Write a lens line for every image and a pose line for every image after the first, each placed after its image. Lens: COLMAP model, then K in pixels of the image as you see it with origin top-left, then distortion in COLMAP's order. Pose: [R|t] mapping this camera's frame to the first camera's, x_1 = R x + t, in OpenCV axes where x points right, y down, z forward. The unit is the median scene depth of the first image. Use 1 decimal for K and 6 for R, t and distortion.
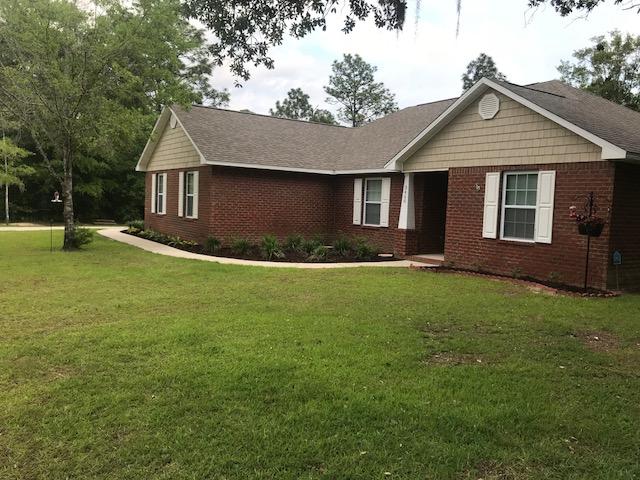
lens RADIAL K [[523.6, 0, 319.5], [0, 523.6, 241.6], [0, 0, 1]] dist [0.016819, -0.026568]
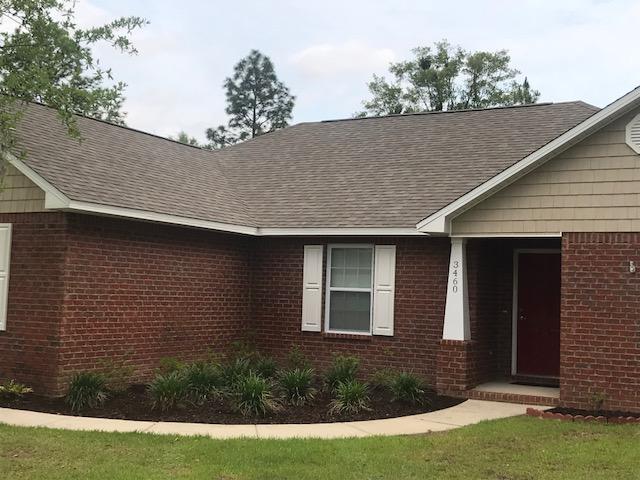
lens RADIAL K [[851.5, 0, 320.3], [0, 851.5, 236.1], [0, 0, 1]] dist [0.098524, 0.000000]
pose [[0.882511, 0.026164, 0.469563, -0.322824], [0.032401, 0.992696, -0.116209, -0.027531], [-0.469174, 0.117770, 0.875217, 0.229411]]
